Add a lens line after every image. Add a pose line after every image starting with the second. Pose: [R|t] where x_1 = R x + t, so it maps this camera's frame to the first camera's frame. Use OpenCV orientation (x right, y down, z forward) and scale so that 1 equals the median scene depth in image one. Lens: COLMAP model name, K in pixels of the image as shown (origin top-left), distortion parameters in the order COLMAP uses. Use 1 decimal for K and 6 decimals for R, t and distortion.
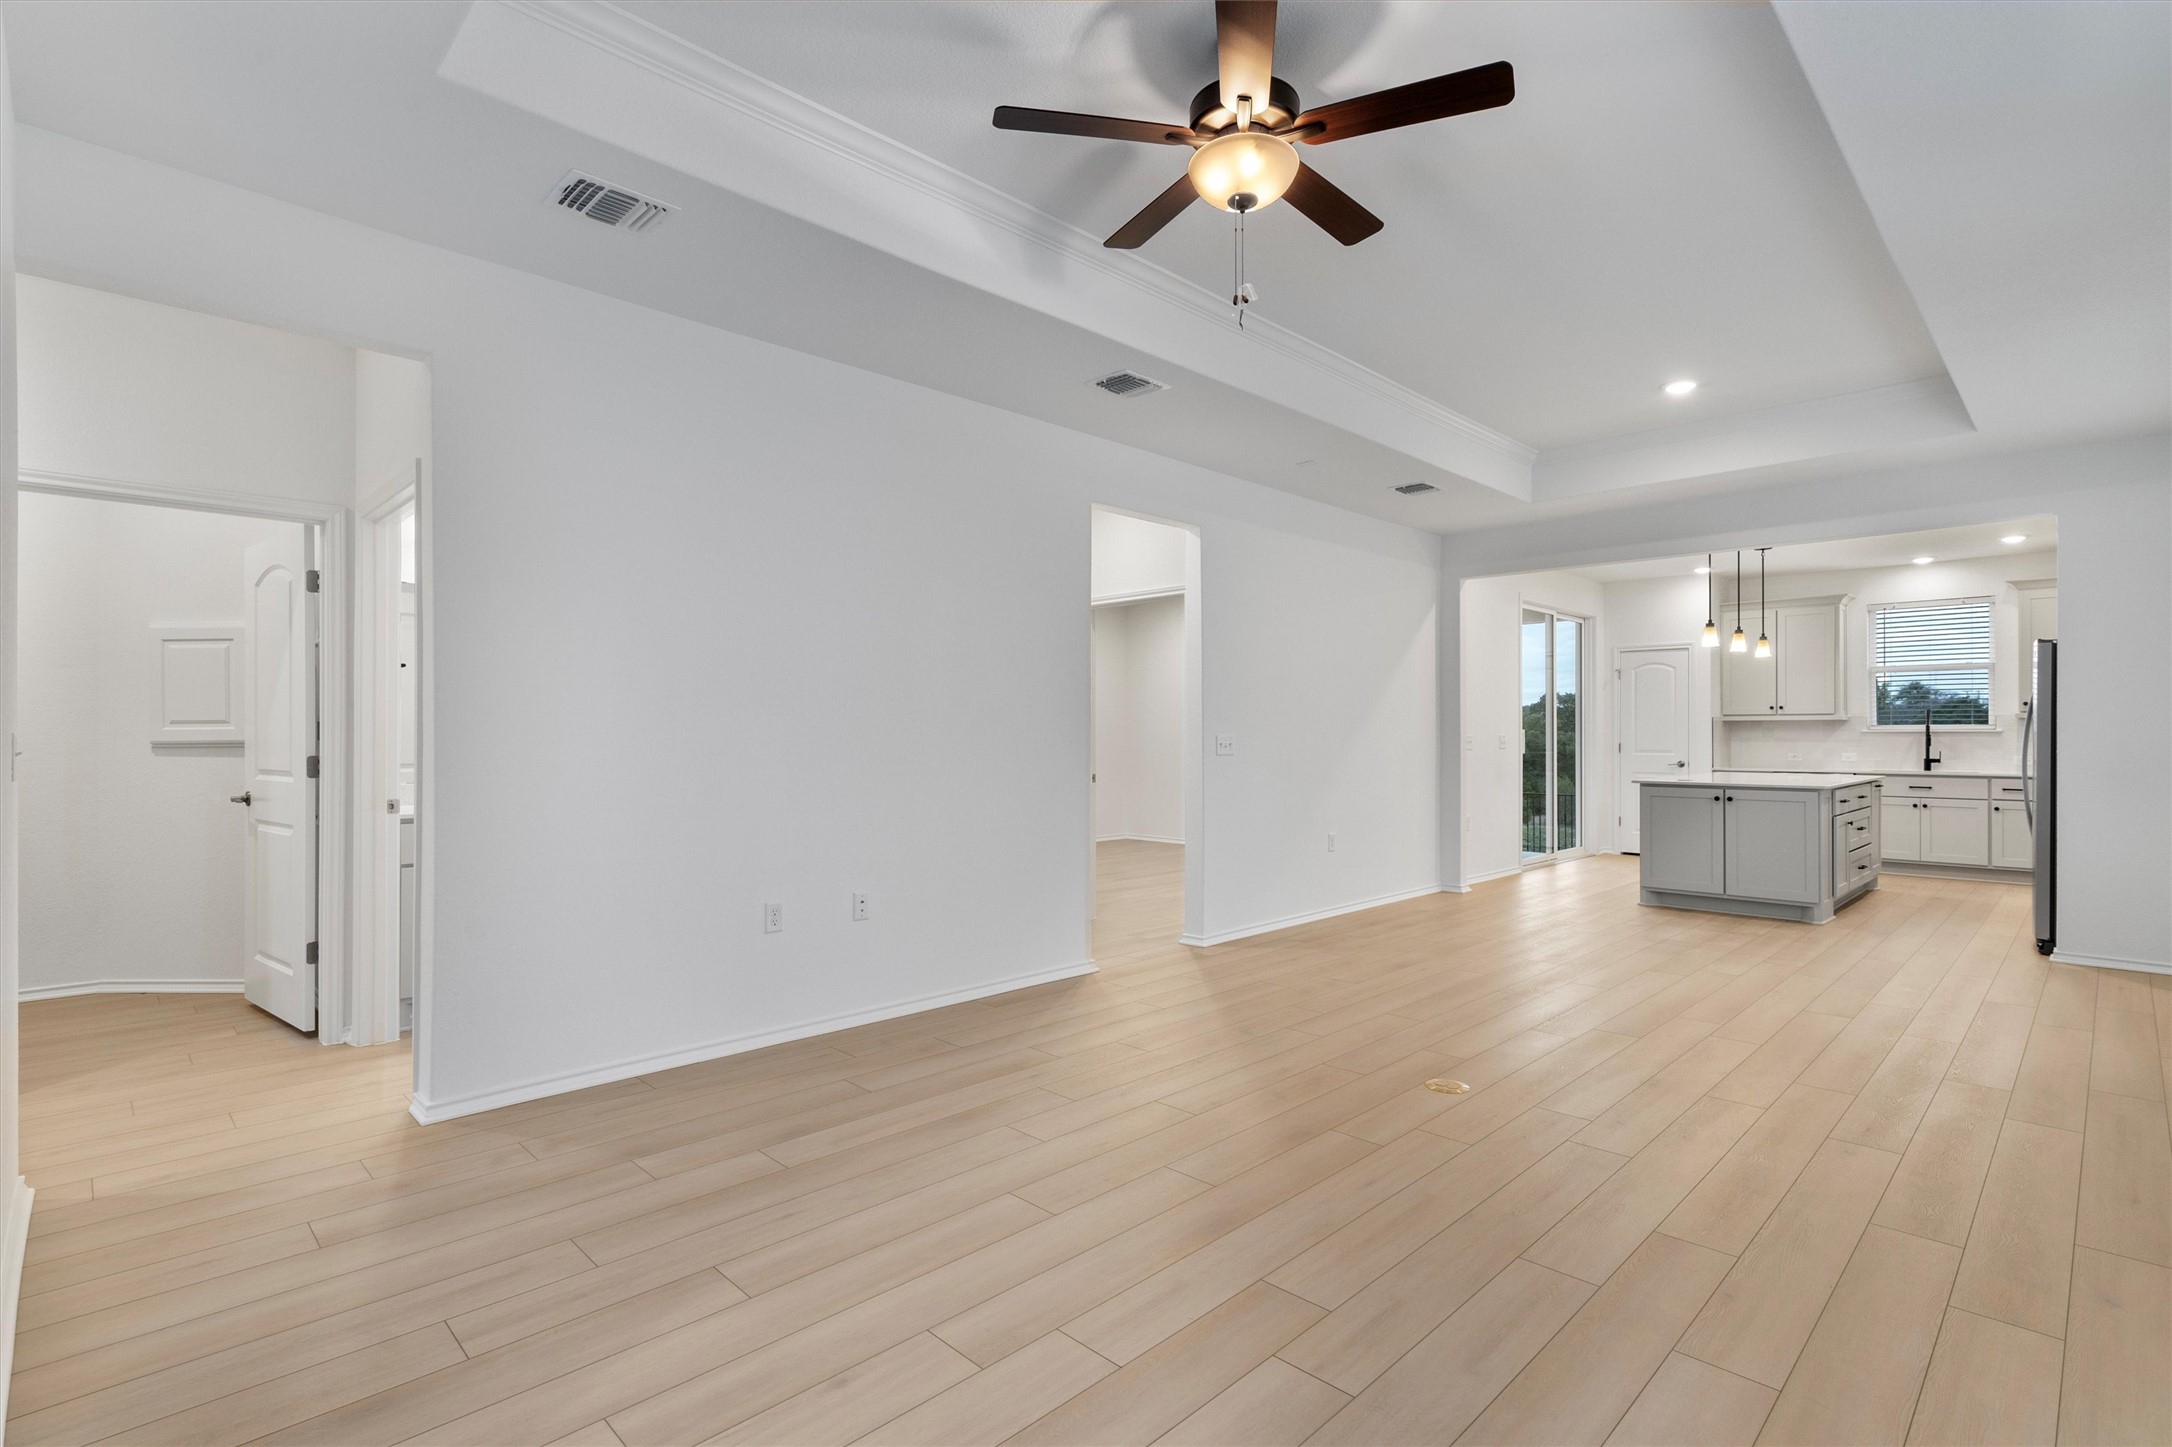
lens RADIAL K [[981.6, 0, 1101.8], [0, 981.6, 729.5], [0, 0, 1]] dist [-0.002667, -0.001687]
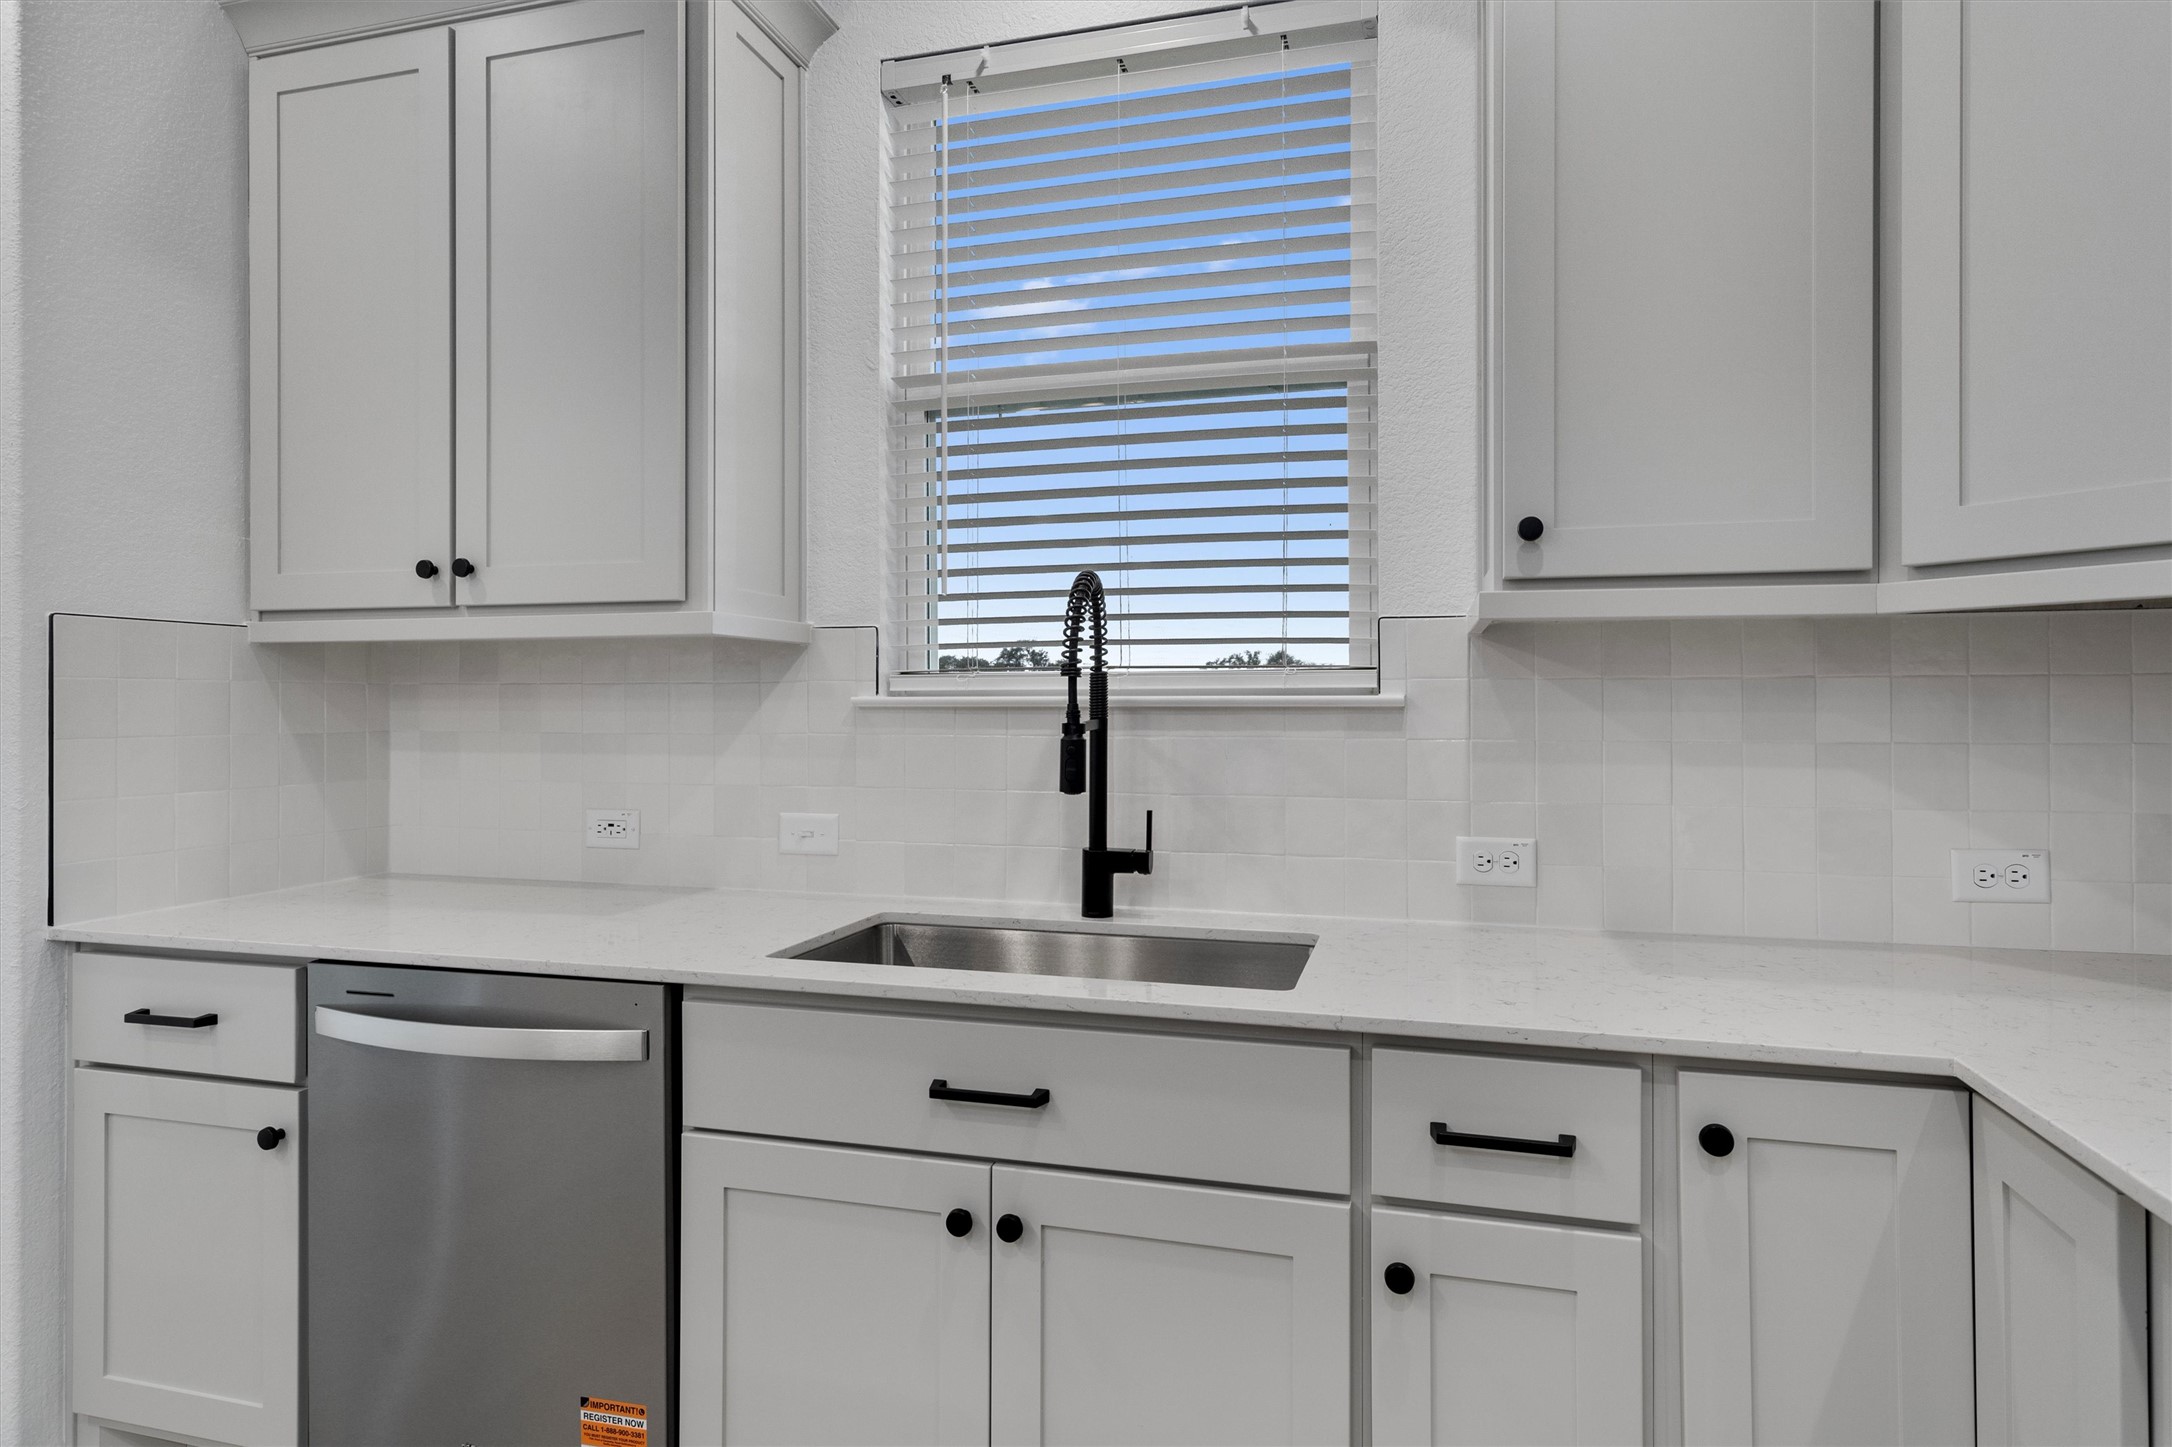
lens RADIAL K [[1233.6, 0, 1078.6], [0, 1233.6, 703.3], [0, 0, 1]] dist [0.005226, 0.003405]
pose [[0.862452, 0.000607, 0.506139, 0.724678], [-0.003371, 0.999984, 0.004545, 0.001115], [-0.506128, -0.005626, 0.862440, 0.803165]]
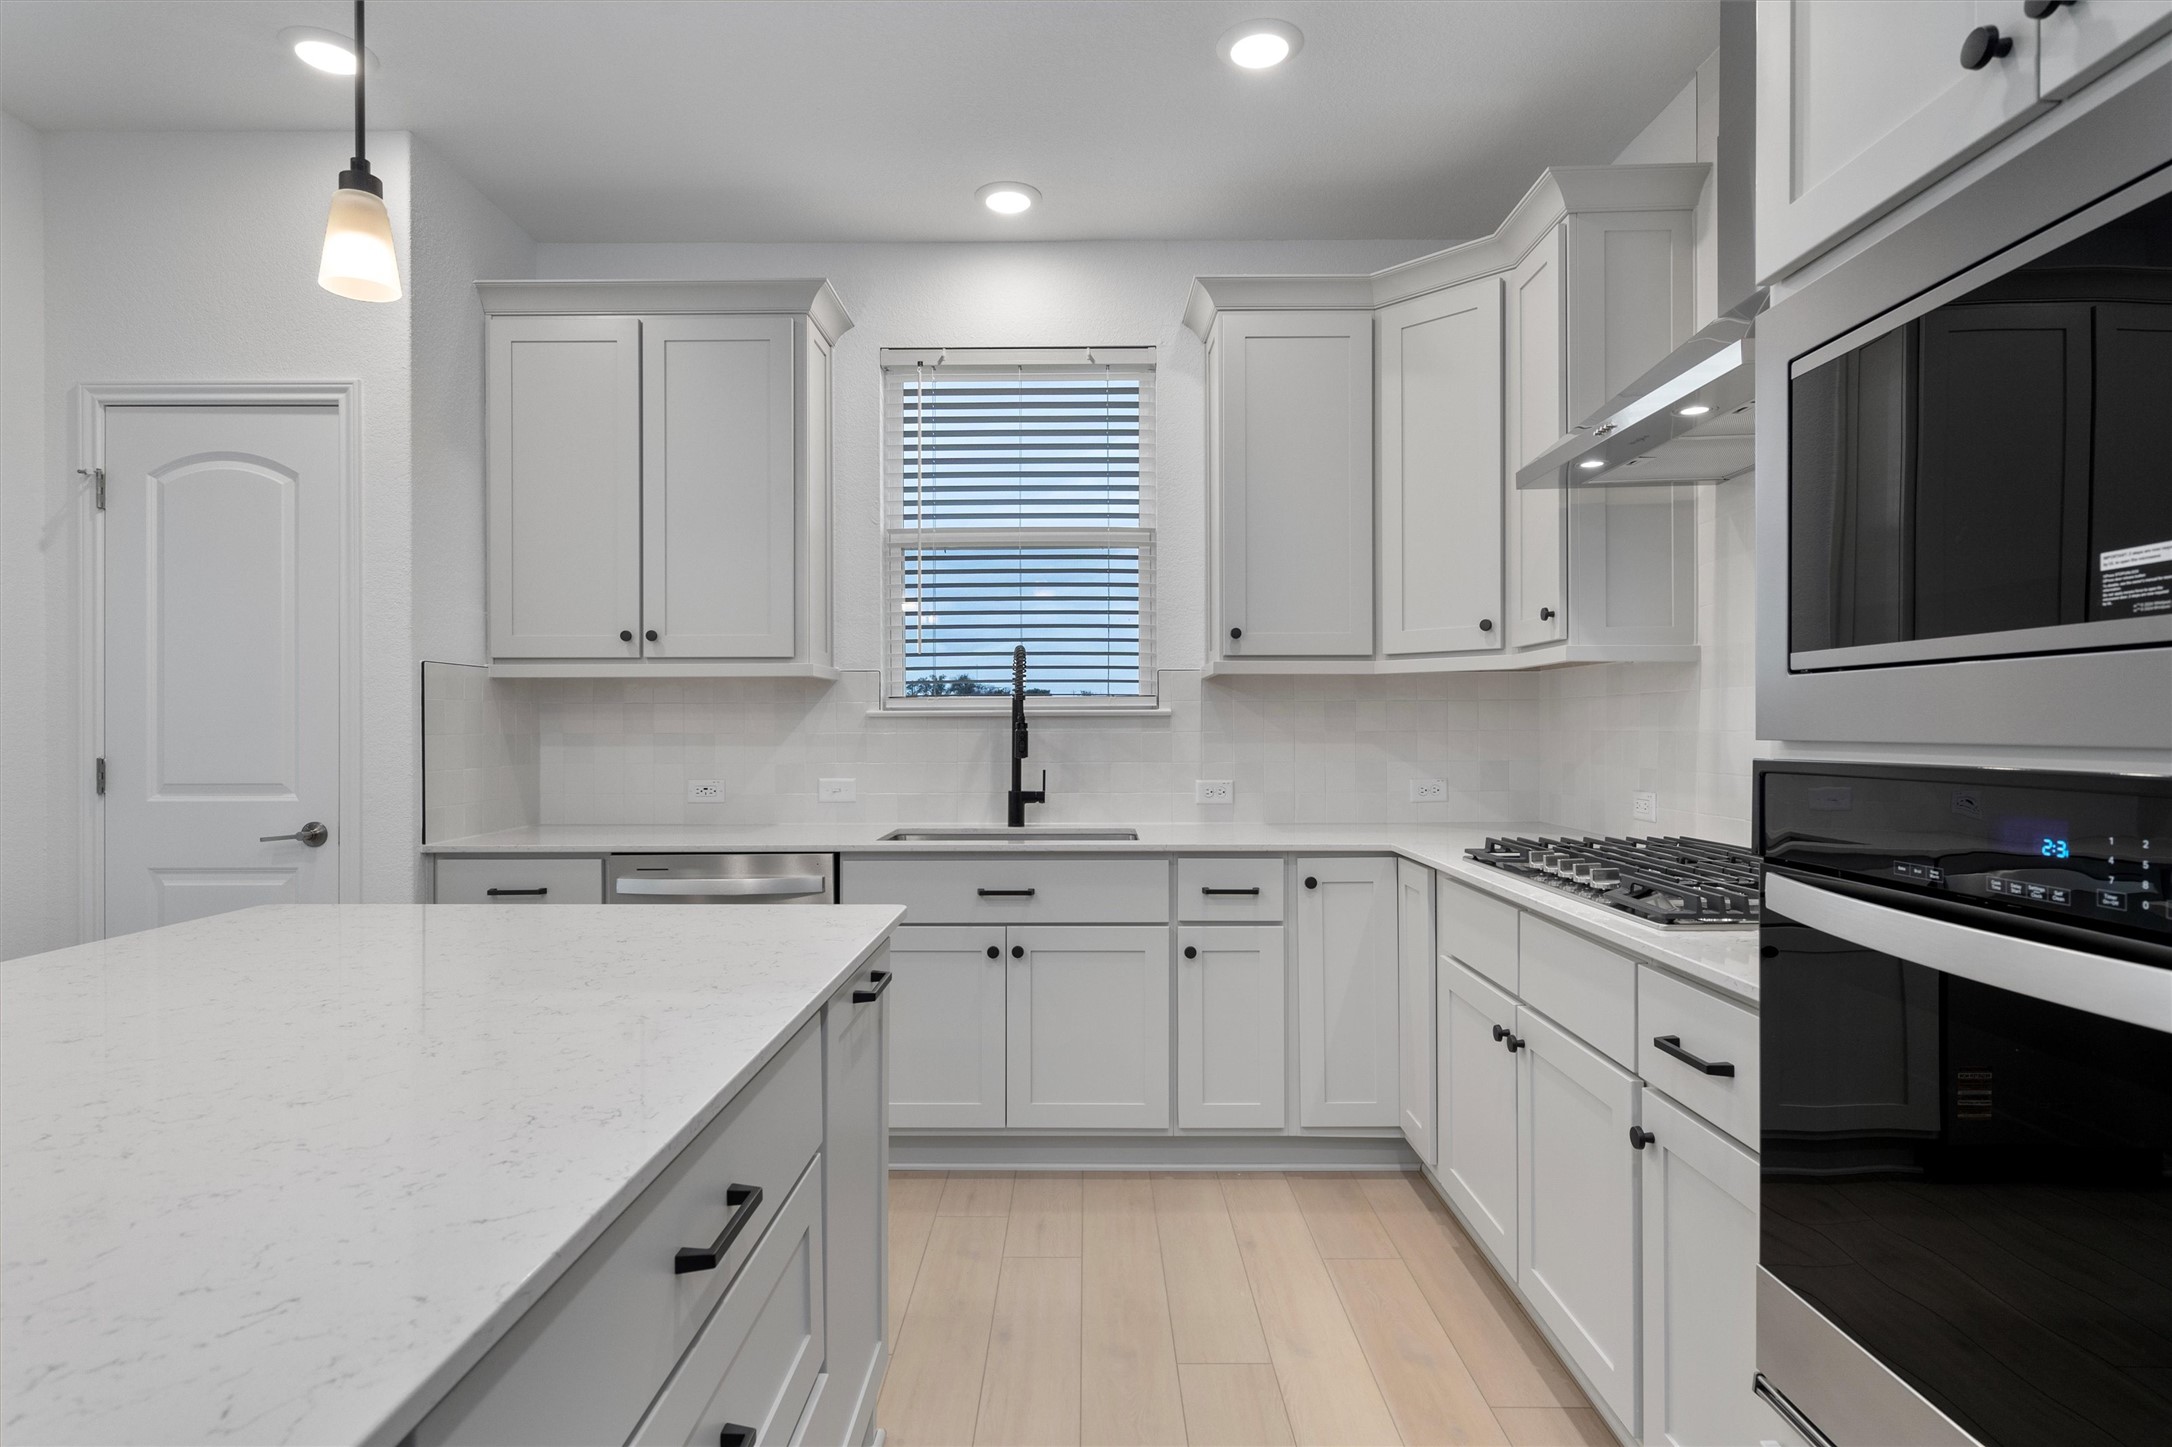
lens RADIAL K [[1127.2, 0, 1071.7], [0, 1127.2, 737.8], [0, 0, 1]] dist [0.013769, 0.000918]
pose [[0.706096, -0.009835, 0.708048, 0.573360], [-0.001433, 0.999882, 0.015317, 0.004483], [-0.708115, -0.011830, 0.705998, 0.702973]]
